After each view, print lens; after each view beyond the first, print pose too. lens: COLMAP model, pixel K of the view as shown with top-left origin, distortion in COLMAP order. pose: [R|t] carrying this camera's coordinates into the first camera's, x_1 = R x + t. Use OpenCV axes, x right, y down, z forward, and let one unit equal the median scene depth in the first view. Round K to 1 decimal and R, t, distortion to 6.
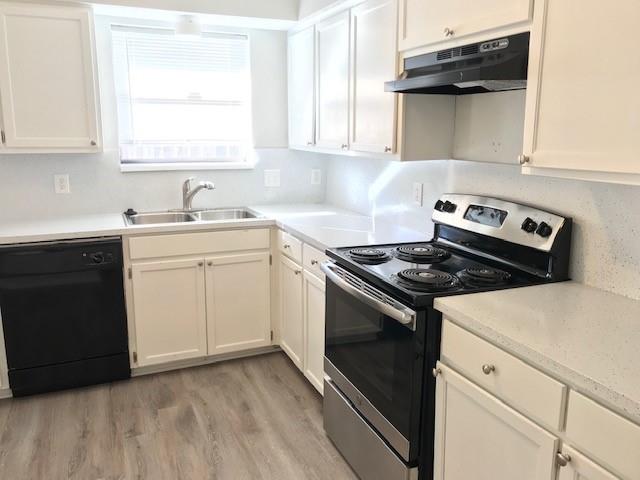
lens RADIAL K [[525.4, 0, 321.7], [0, 525.4, 229.5], [0, 0, 1]] dist [0.006281, 0.002987]
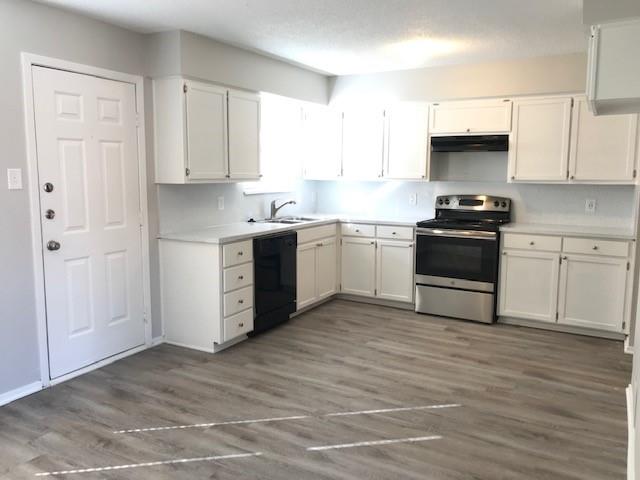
lens RADIAL K [[525.4, 0, 321.7], [0, 525.4, 229.5], [0, 0, 1]] dist [0.006281, 0.002987]
pose [[0.795652, -0.075178, 0.601071, -1.505759], [0.114405, 0.993061, -0.027234, 0.075238], [-0.594852, 0.090434, 0.798732, -0.456356]]
